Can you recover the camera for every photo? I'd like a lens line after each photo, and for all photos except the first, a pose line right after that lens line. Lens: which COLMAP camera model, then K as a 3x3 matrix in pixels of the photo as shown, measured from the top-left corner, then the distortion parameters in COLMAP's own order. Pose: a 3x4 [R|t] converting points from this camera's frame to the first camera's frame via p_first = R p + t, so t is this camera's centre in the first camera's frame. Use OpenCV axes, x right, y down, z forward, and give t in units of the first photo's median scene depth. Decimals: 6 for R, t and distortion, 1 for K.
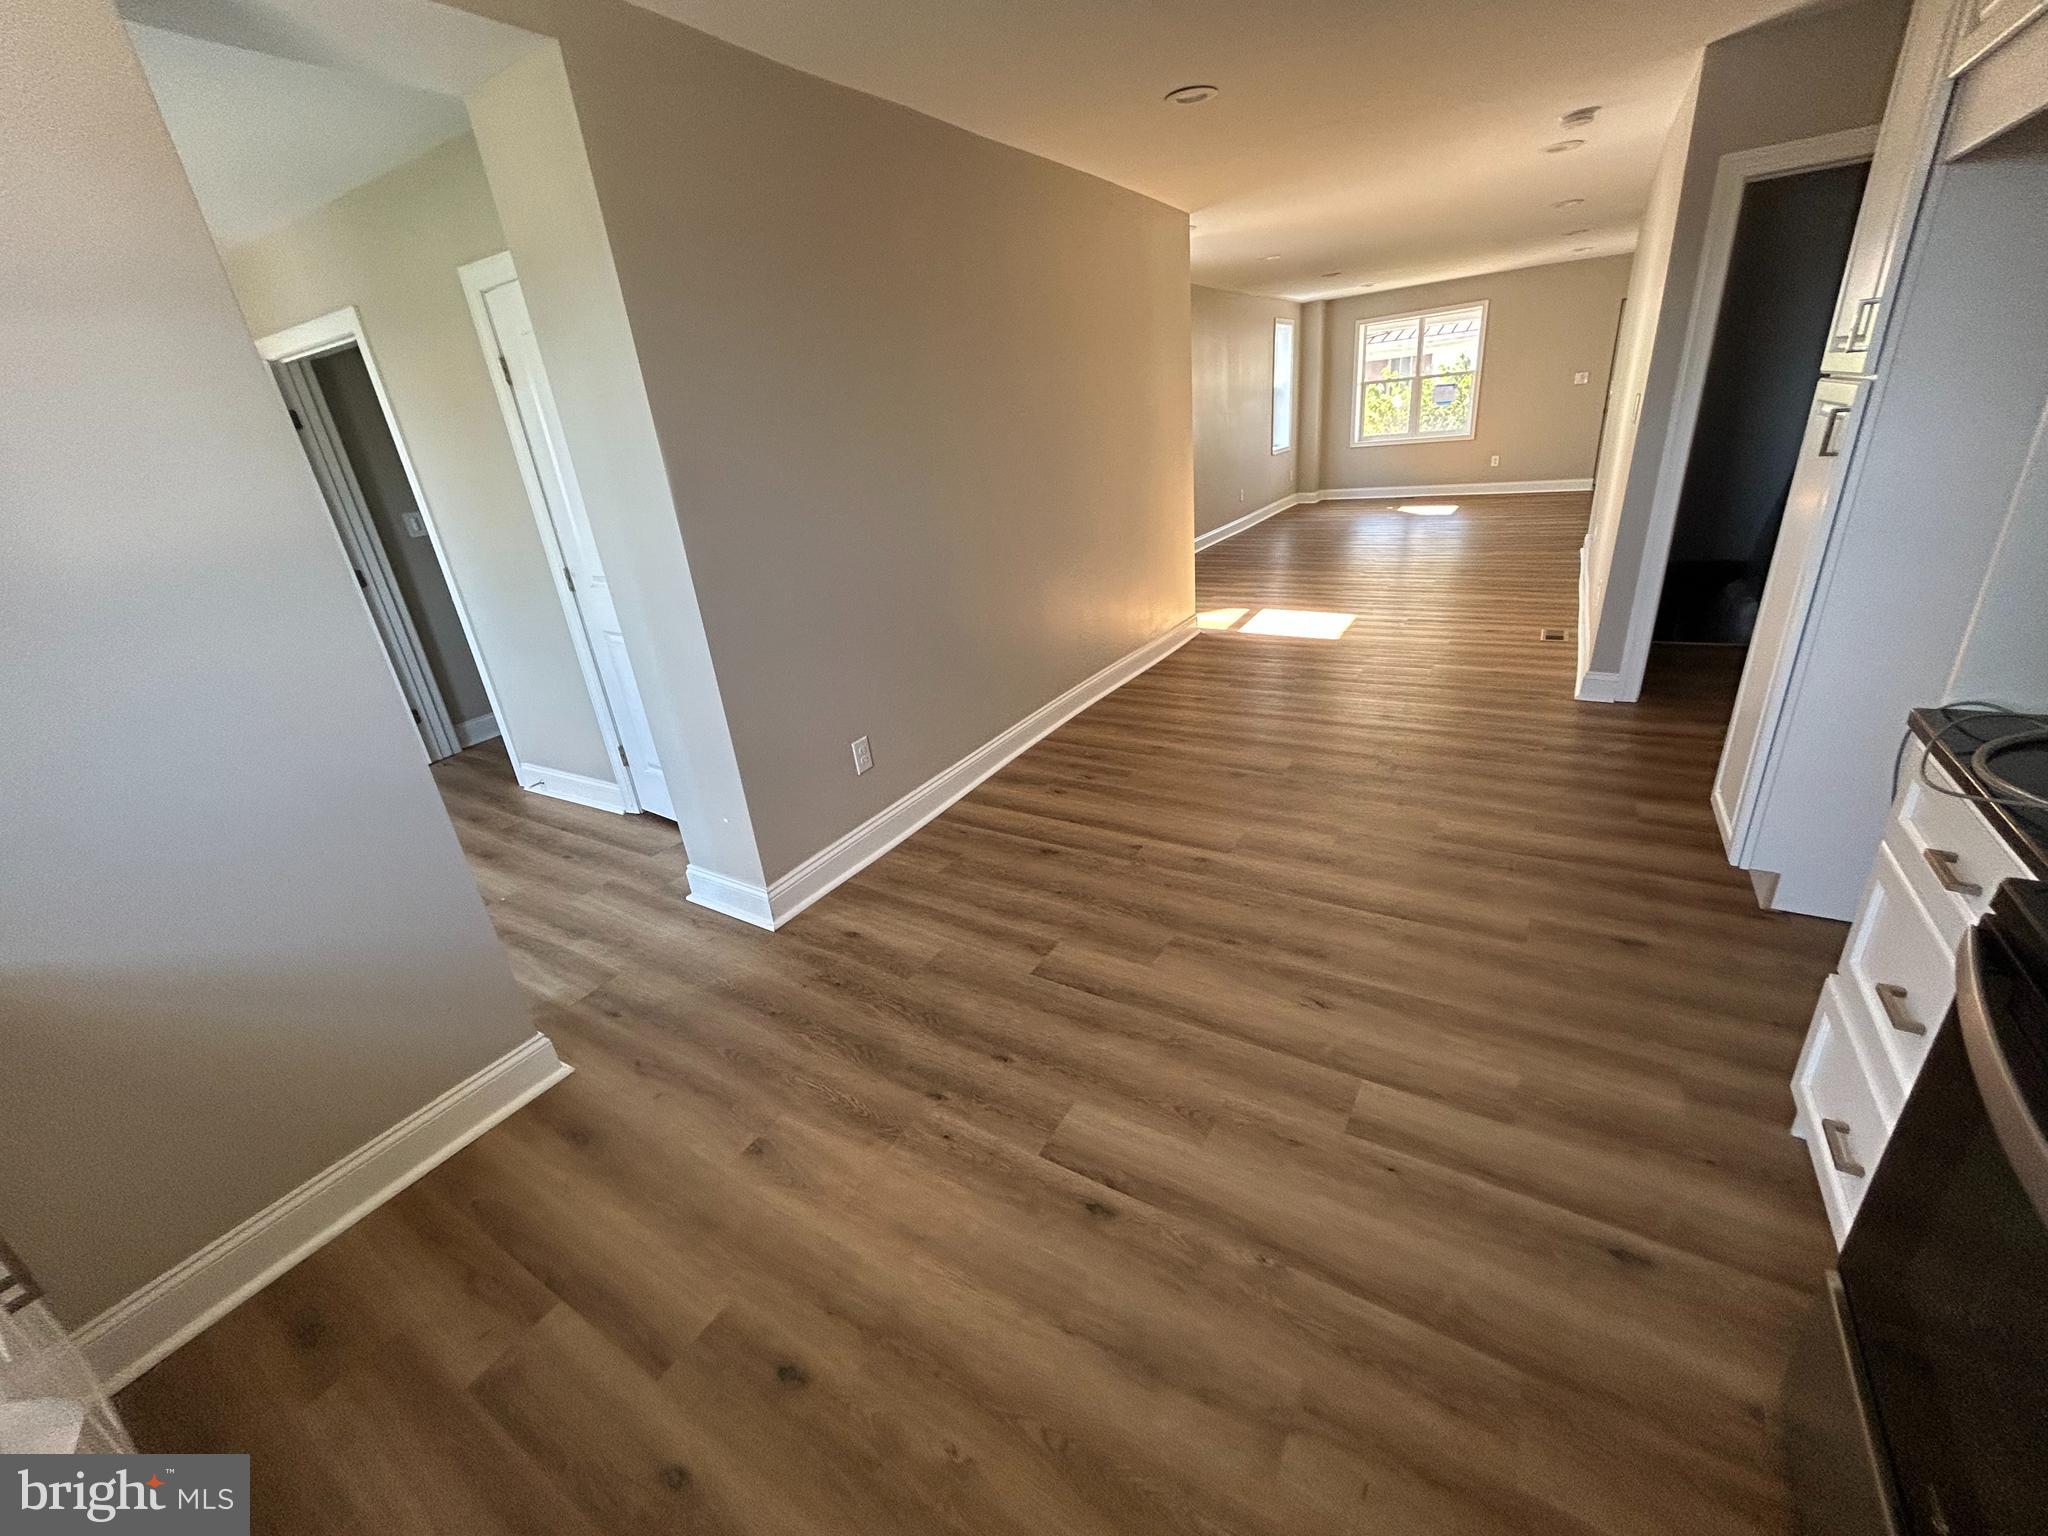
lens RADIAL K [[821.5, 0, 1011.1], [0, 821.5, 765.7], [0, 0, 1]] dist [0.002382, 0.000596]
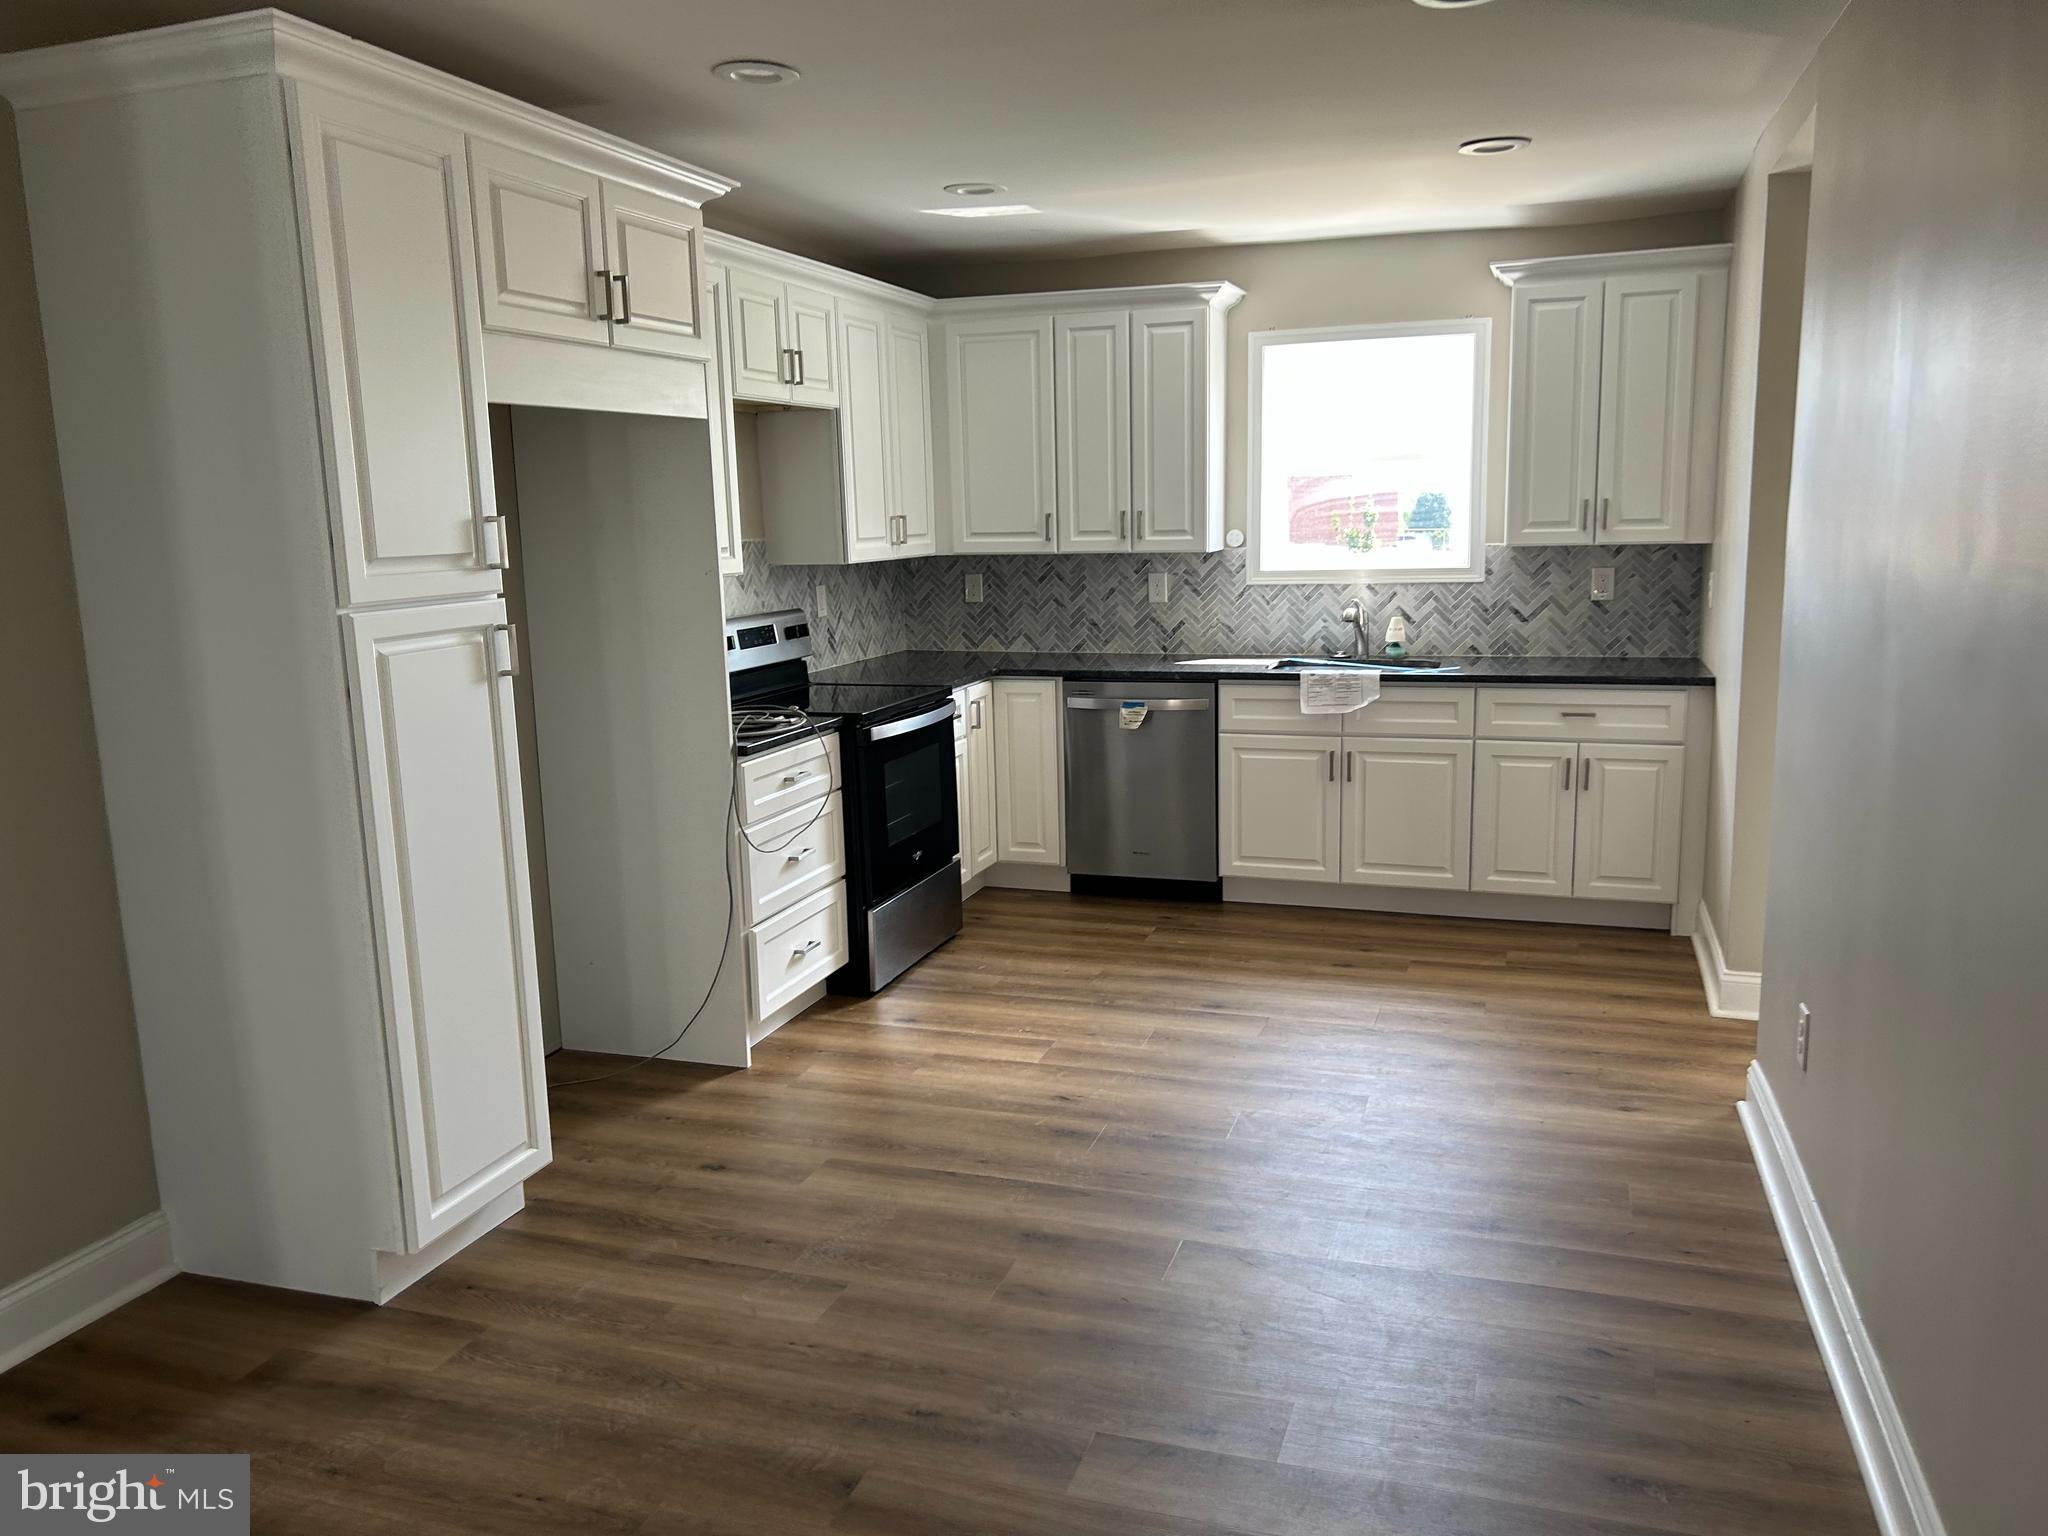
lens RADIAL K [[1513.7, 0, 1024.0], [0, 1513.7, 768.0], [0, 0, 1]] dist [0.000469, -0.000224]
pose [[-0.964717, 0.155358, -0.212569, 0.913796], [0.012626, 0.833725, 0.552035, -1.288413], [0.262987, 0.529874, -0.806270, 2.738319]]
